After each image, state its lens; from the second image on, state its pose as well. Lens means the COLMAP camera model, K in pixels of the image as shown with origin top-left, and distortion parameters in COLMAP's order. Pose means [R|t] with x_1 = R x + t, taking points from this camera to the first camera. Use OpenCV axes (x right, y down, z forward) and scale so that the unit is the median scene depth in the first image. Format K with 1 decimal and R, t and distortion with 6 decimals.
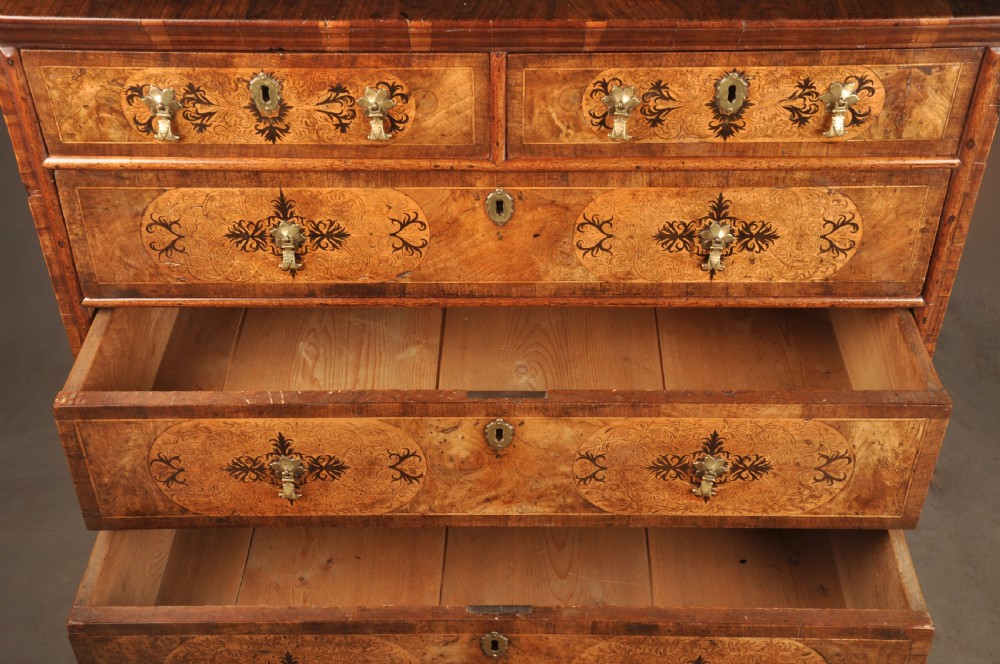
lens RADIAL K [[1223.4, 0, 488.7], [0, 1223.4, 307.5], [0, 0, 1]] dist [0.070263, 0.000000]
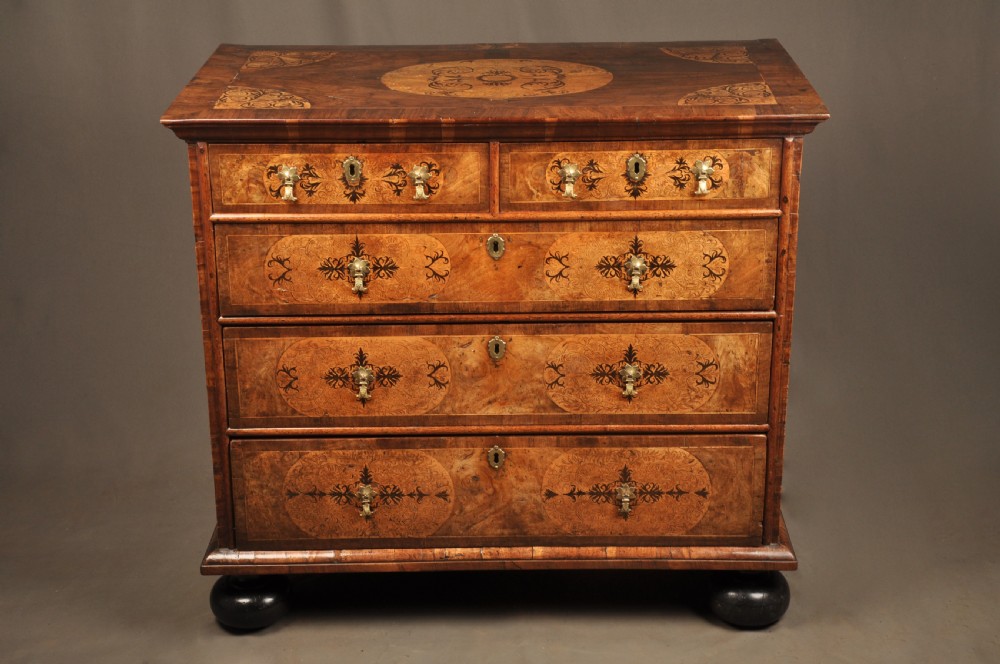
lens RADIAL K [[1302.4, 0, 480.2], [0, 1302.4, 238.3], [0, 0, 1]] dist [0.098601, 0.000000]
pose [[0.999993, -0.003378, 0.001486, -0.013881], [0.003682, 0.939839, -0.341599, 0.497183], [-0.000243, 0.341602, 0.939845, -0.591454]]
